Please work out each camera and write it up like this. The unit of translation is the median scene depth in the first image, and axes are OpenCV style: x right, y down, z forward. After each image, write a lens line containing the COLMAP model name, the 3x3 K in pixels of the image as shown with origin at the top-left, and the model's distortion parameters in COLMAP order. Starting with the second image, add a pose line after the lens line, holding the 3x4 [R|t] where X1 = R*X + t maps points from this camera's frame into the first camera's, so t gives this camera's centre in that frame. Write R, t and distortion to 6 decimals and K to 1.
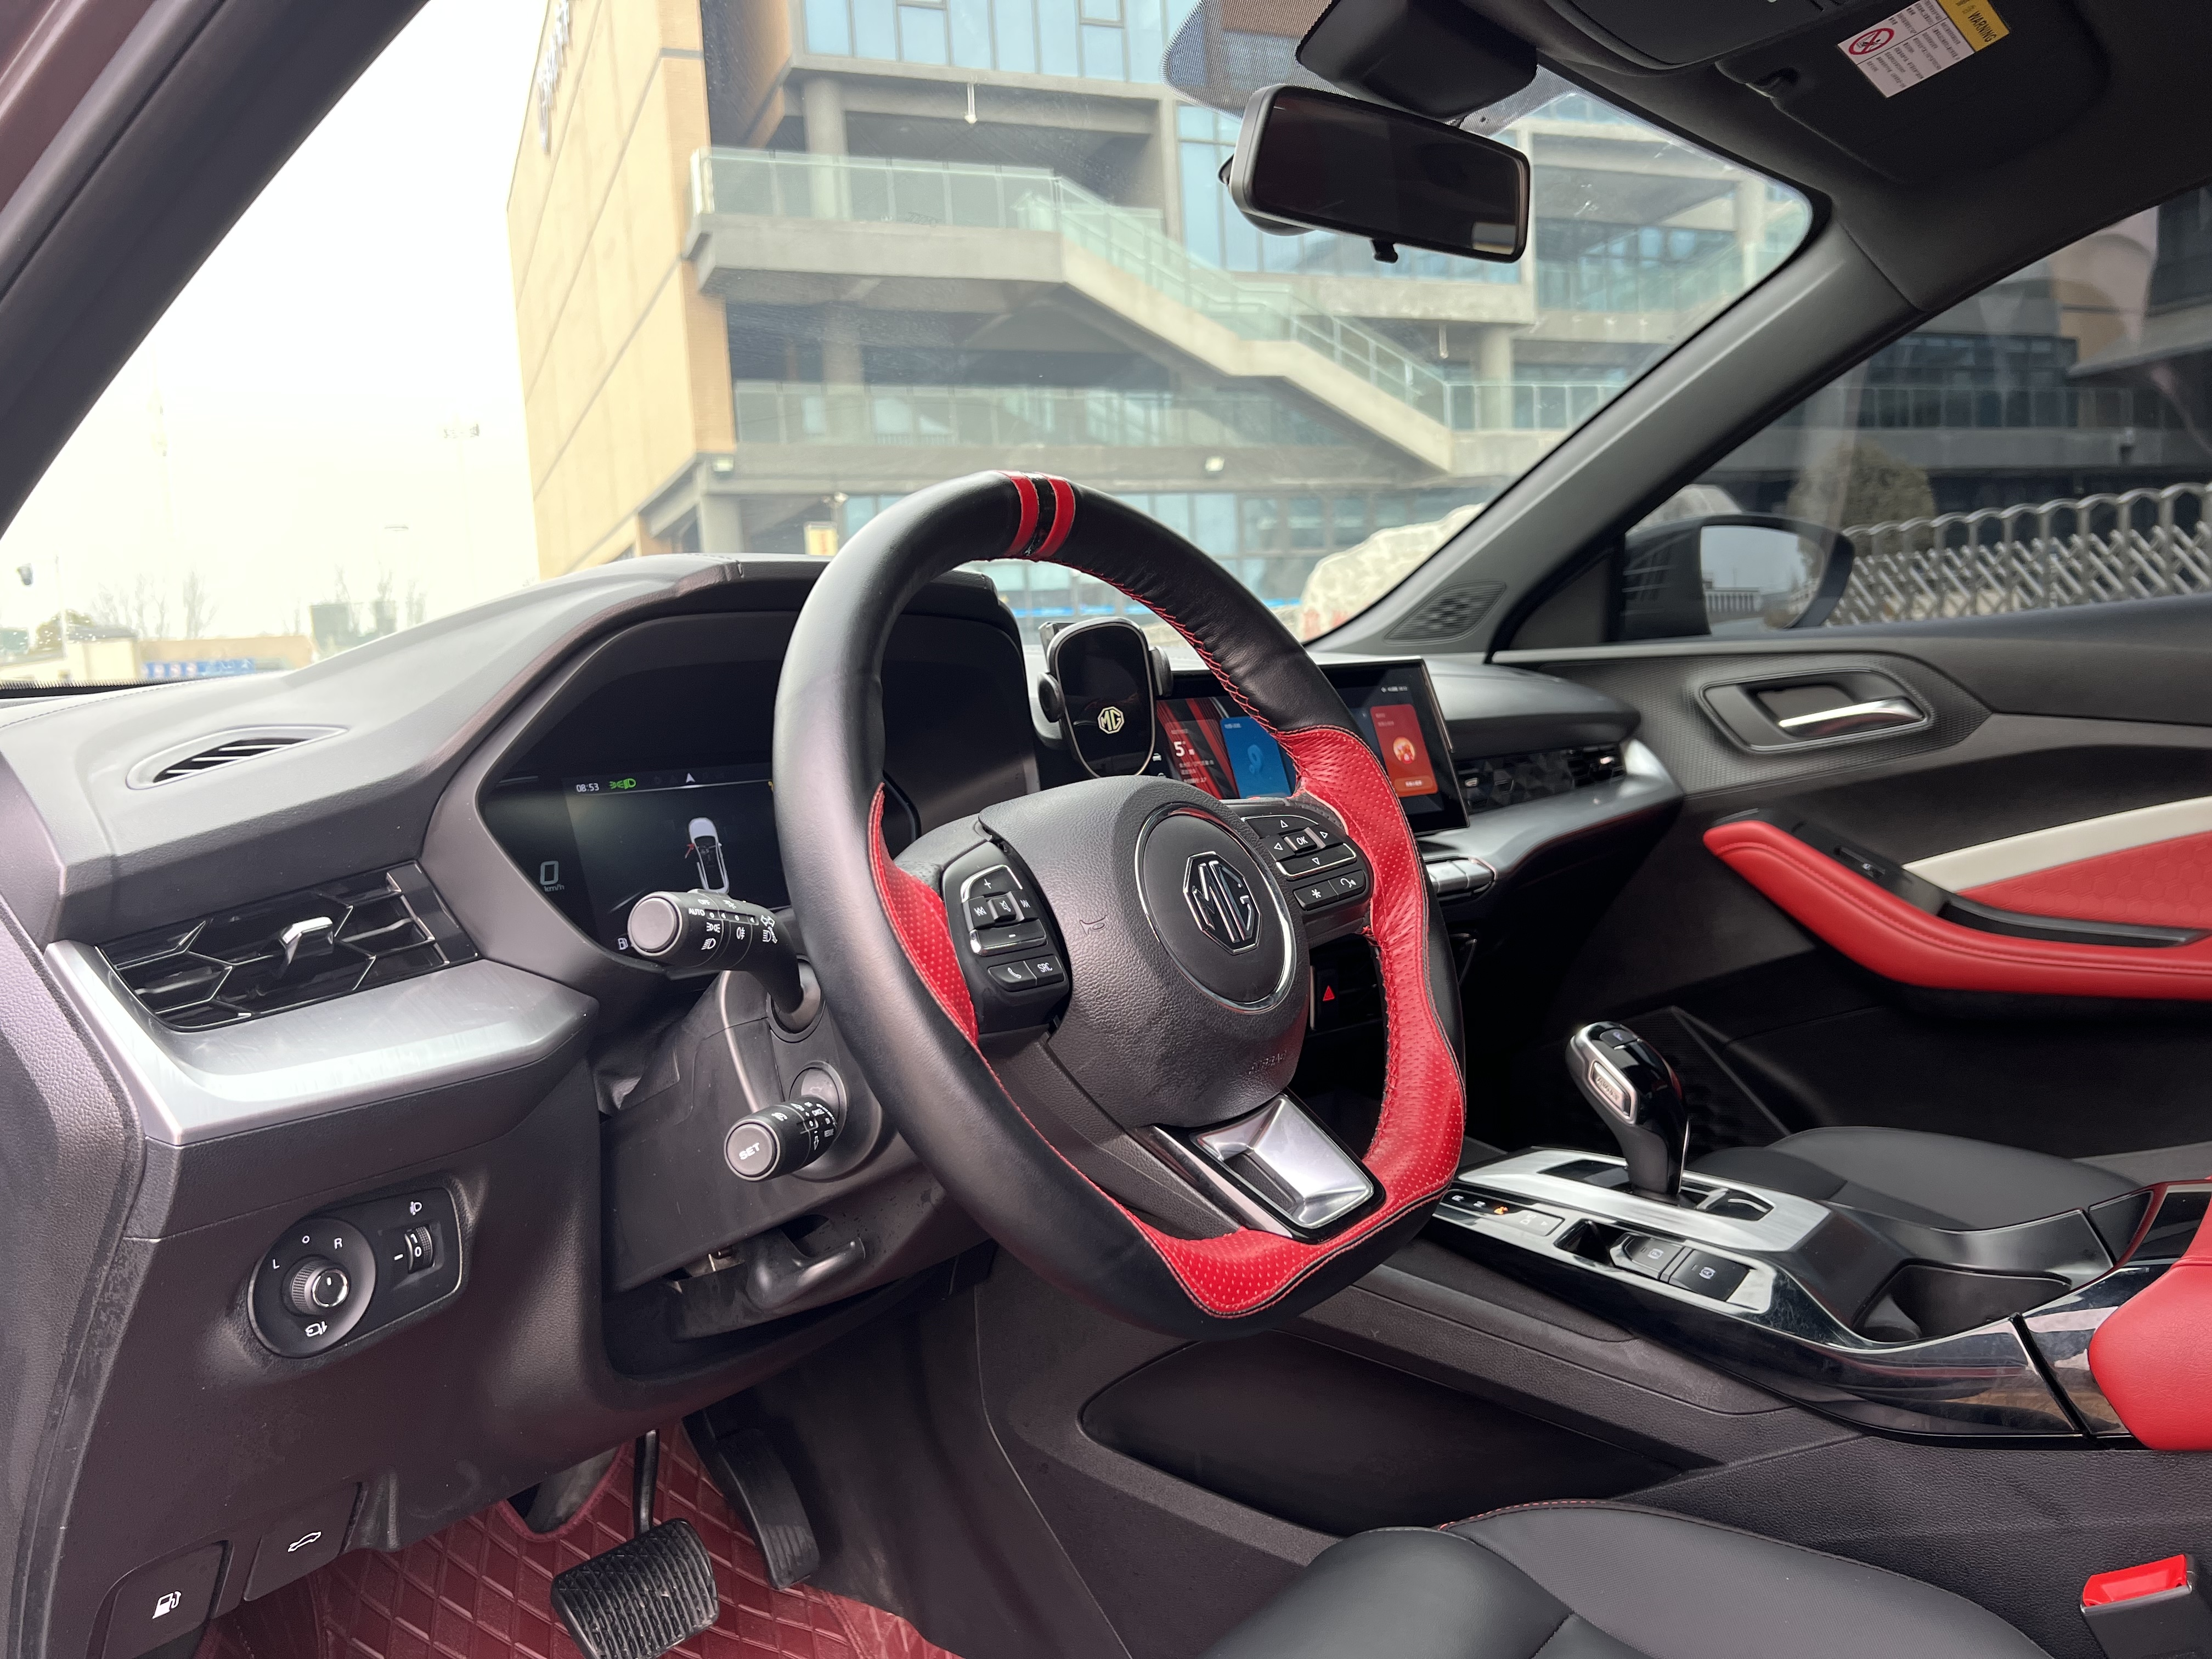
lens RADIAL K [[1650.0, 0, 1096.5], [0, 1650.0, 833.9], [0, 0, 1]] dist [0.061904, -0.085321]
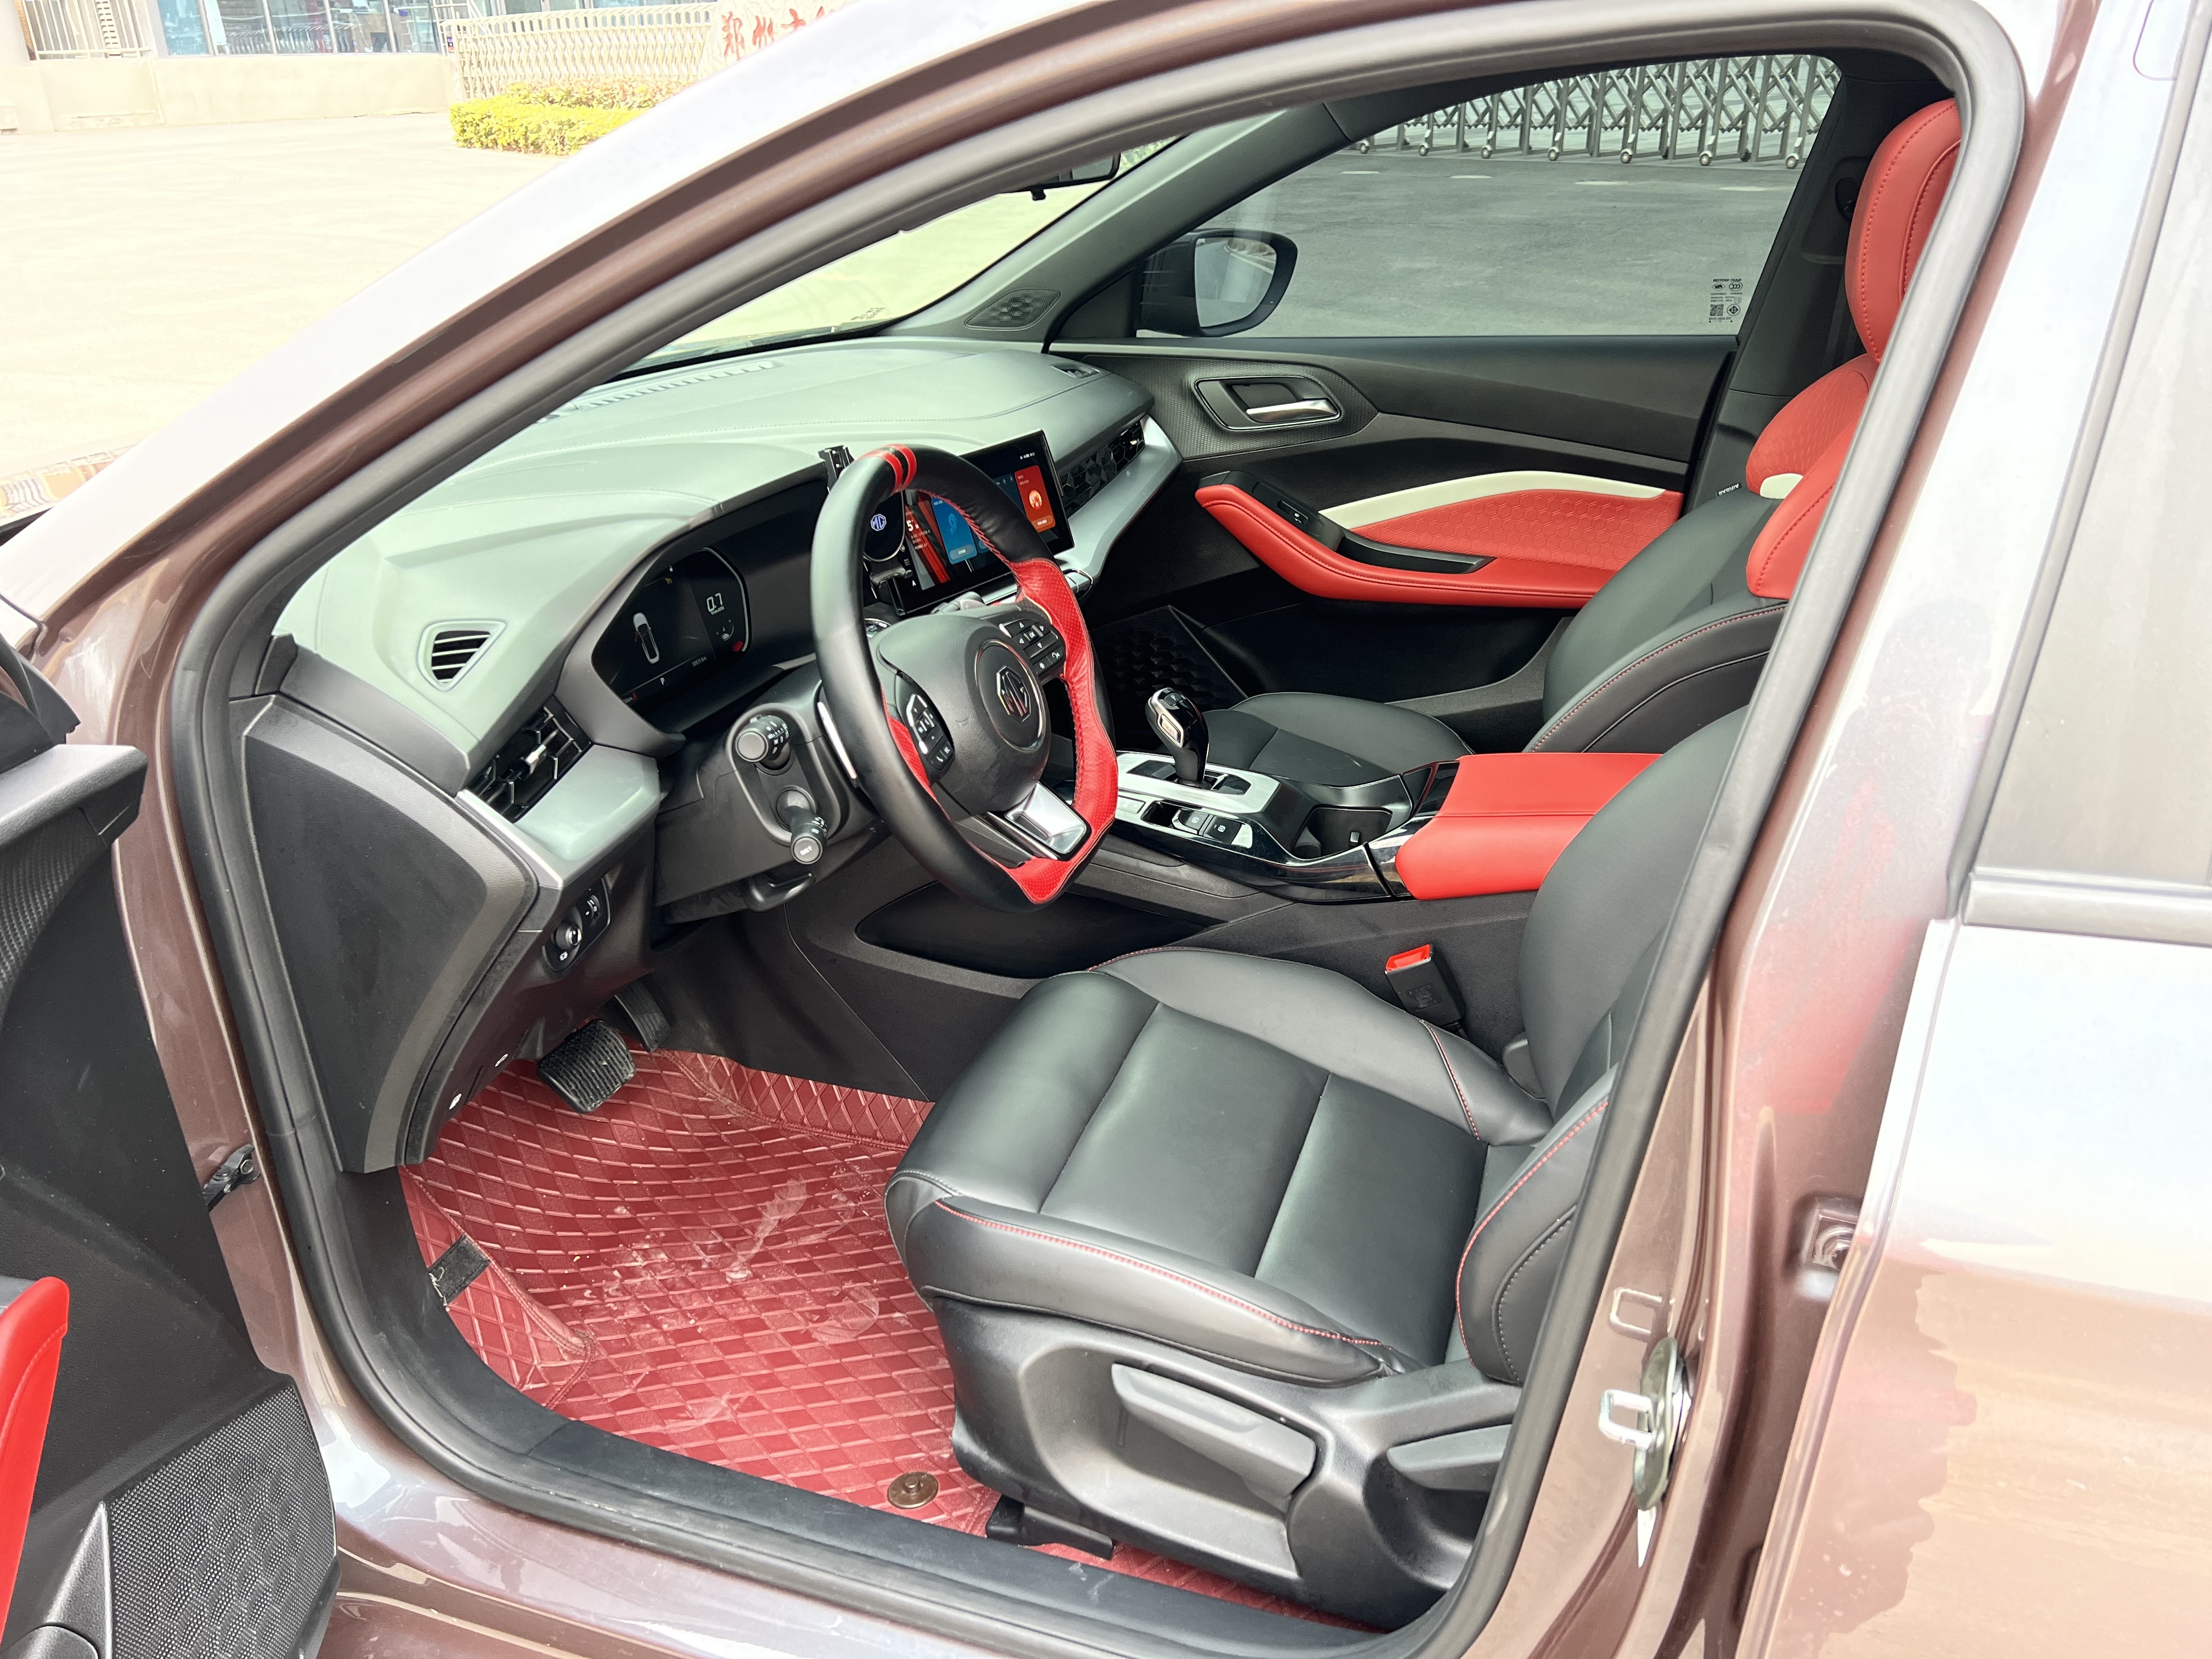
lens RADIAL K [[1650.0, 0, 1096.5], [0, 1650.0, 833.9], [0, 0, 1]] dist [0.061904, -0.085321]
pose [[0.944357, -0.099653, 0.313464, -0.337114], [-0.008412, 0.945372, 0.325884, -0.322103], [-0.328815, -0.310387, 0.891931, -0.594978]]
